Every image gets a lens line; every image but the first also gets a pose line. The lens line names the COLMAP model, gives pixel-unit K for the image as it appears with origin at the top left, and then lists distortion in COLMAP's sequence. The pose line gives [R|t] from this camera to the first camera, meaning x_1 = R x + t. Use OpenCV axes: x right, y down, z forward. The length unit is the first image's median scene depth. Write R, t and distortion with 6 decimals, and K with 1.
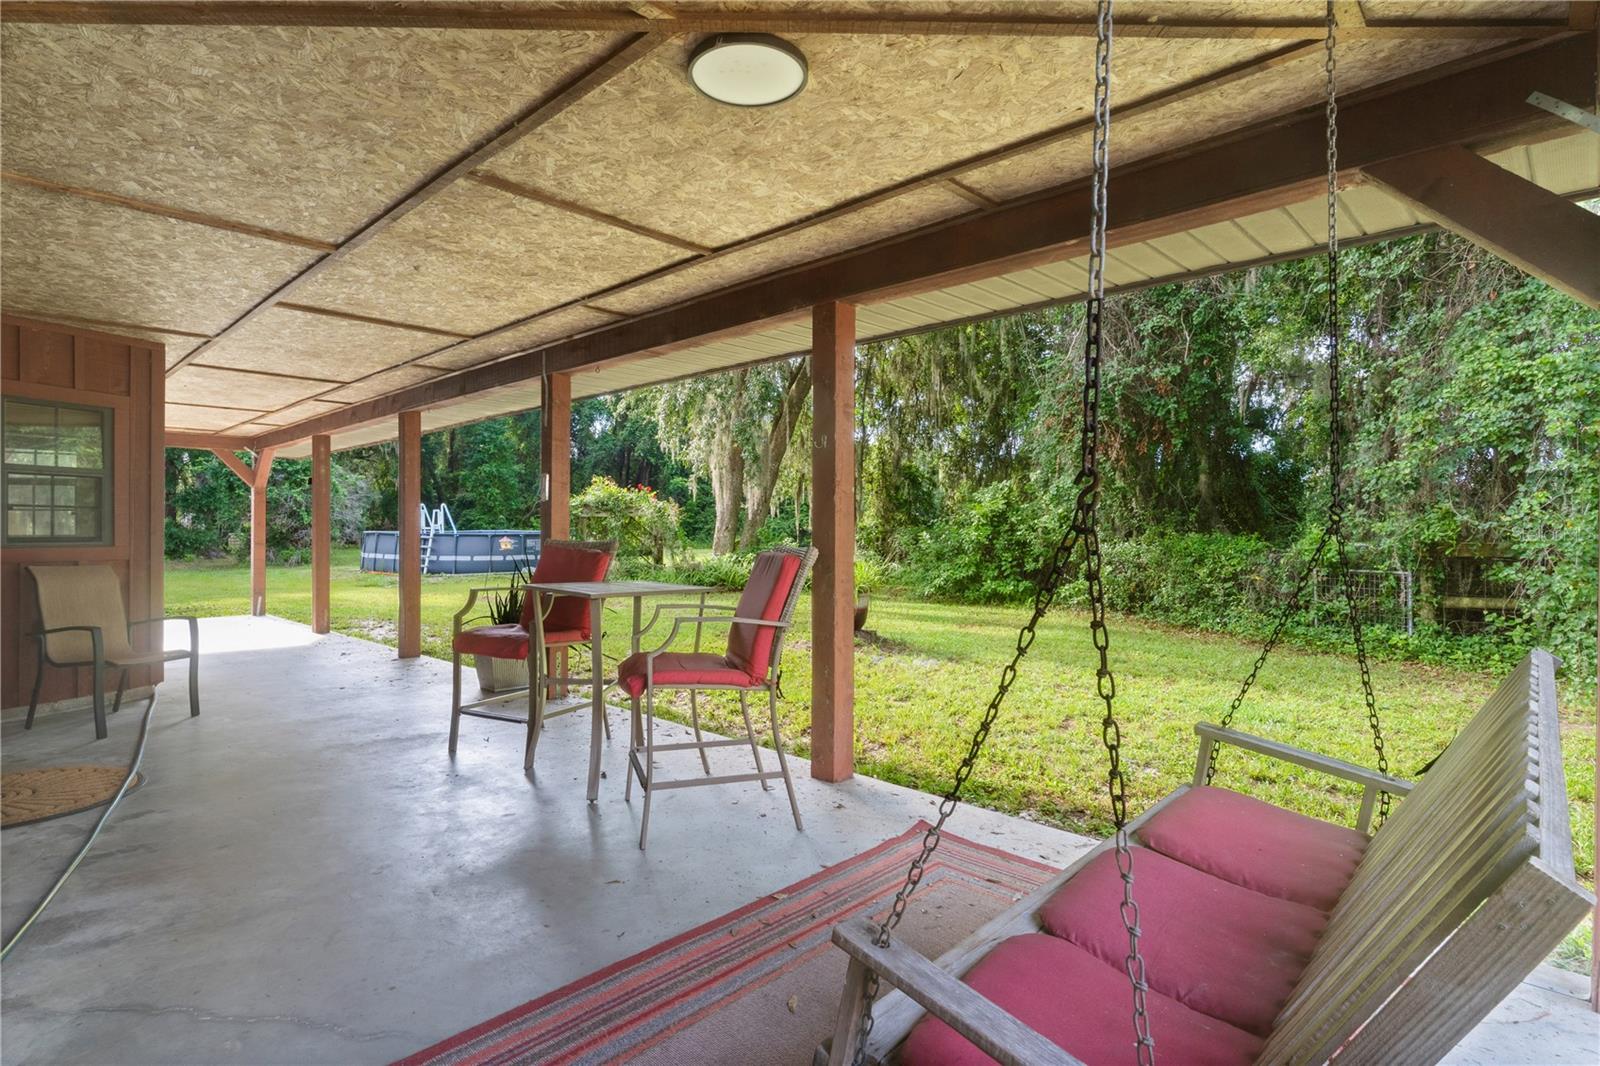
lens RADIAL K [[805.7, 0, 785.2], [0, 805.7, 528.1], [0, 0, 1]] dist [0.000285, -0.000334]
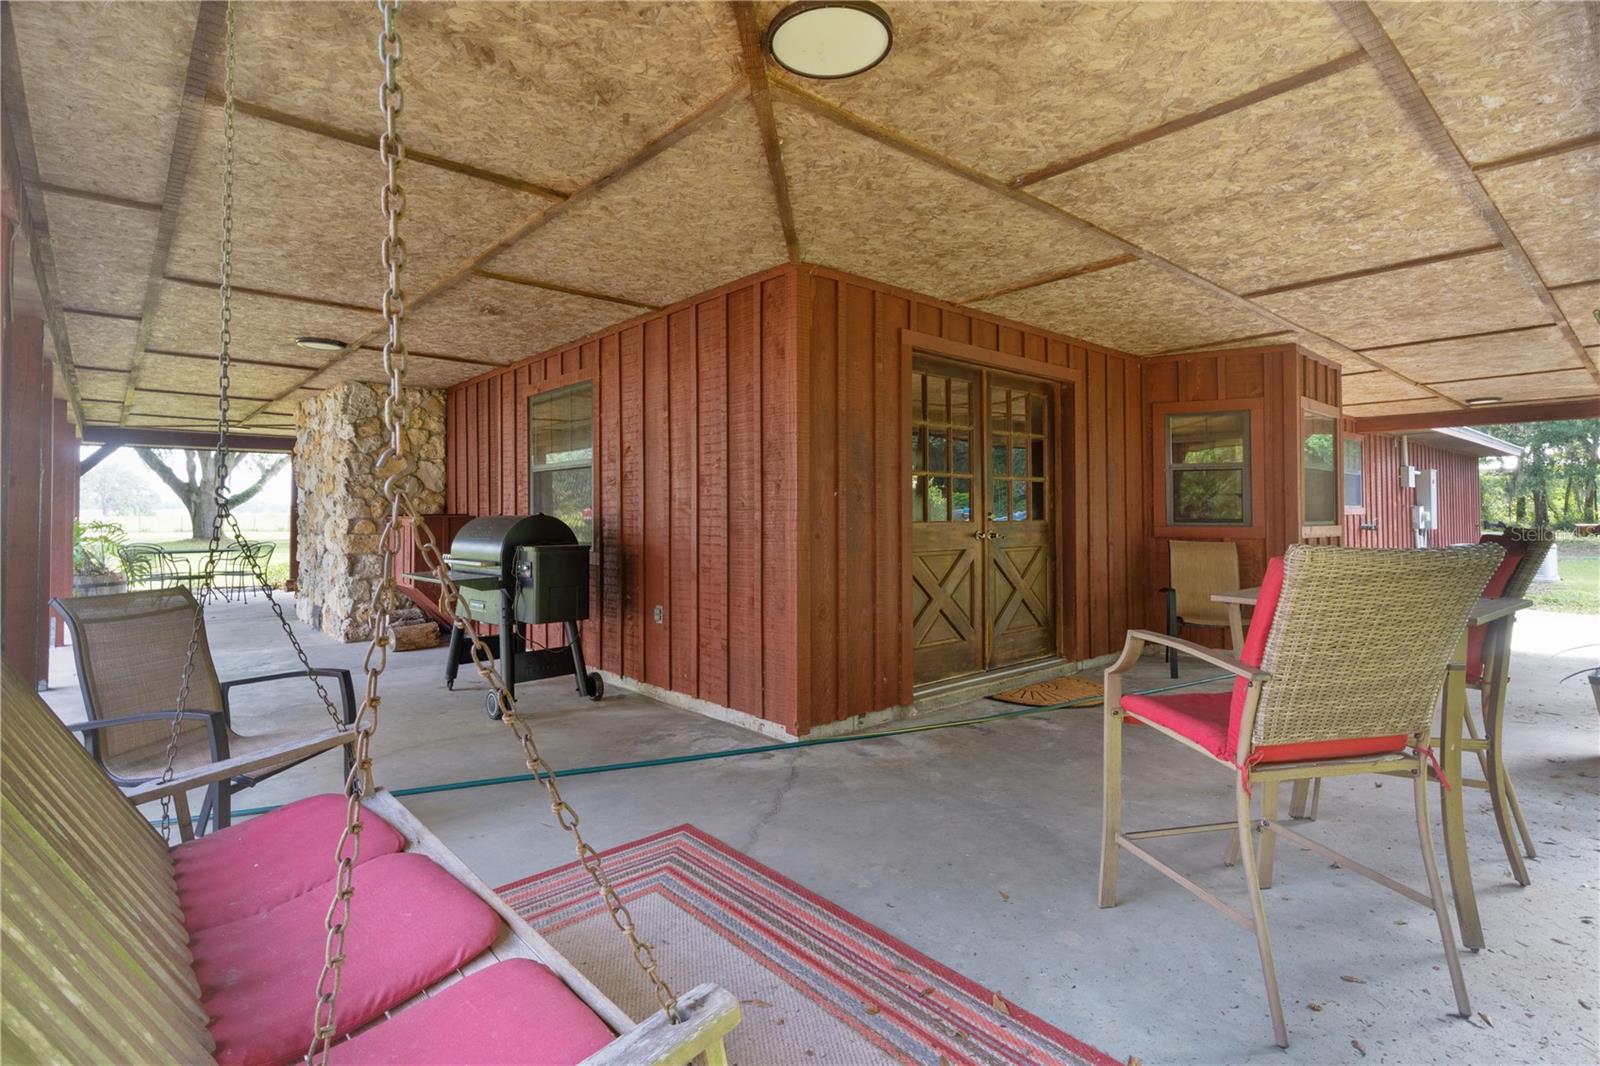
lens RADIAL K [[773.3, 0, 787.0], [0, 773.3, 508.0], [0, 0, 1]] dist [0.001508, -0.001431]
pose [[-0.083136, -0.005478, -0.996523, 0.746617], [0.004761, 0.999971, -0.005894, -0.003345], [0.996527, -0.005234, -0.083107, 0.884324]]
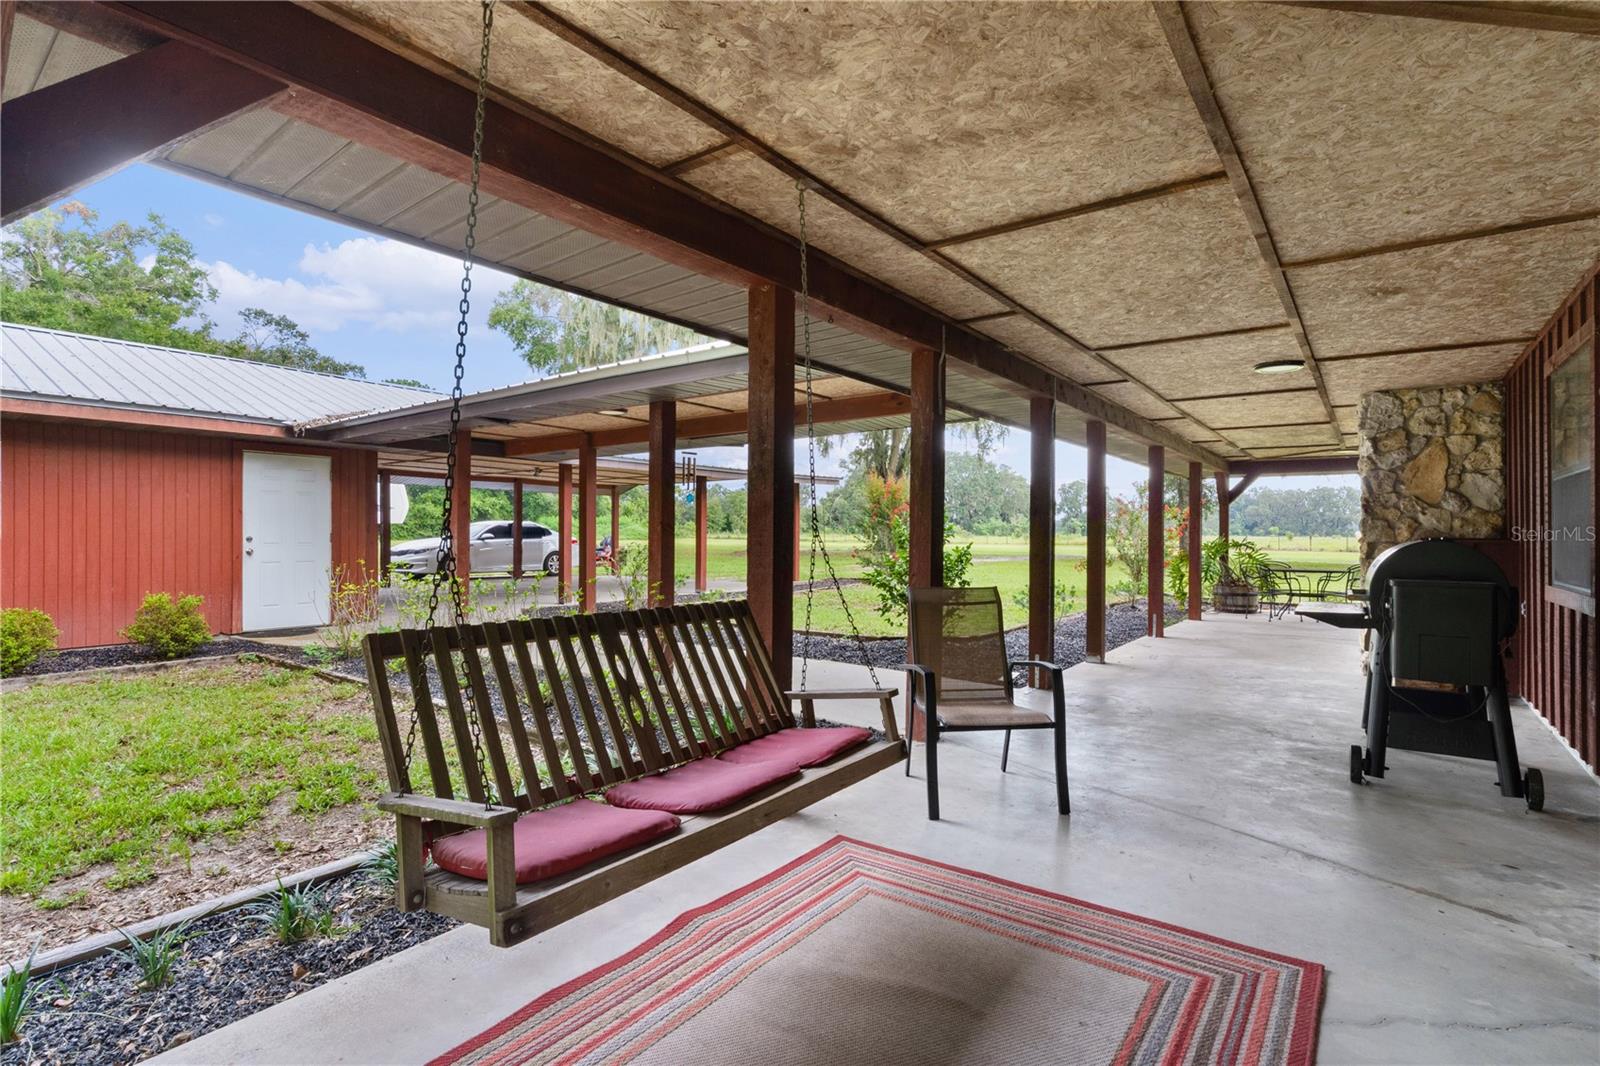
lens RADIAL K [[773.3, 0, 808.7], [0, 773.3, 533.0], [0, 0, 1]] dist [0.001508, -0.001431]
pose [[-0.988657, -0.002880, -0.150163, 0.286734], [-0.002560, 0.999994, -0.002322, -0.008470], [0.150168, -0.001911, -0.988659, 1.396201]]
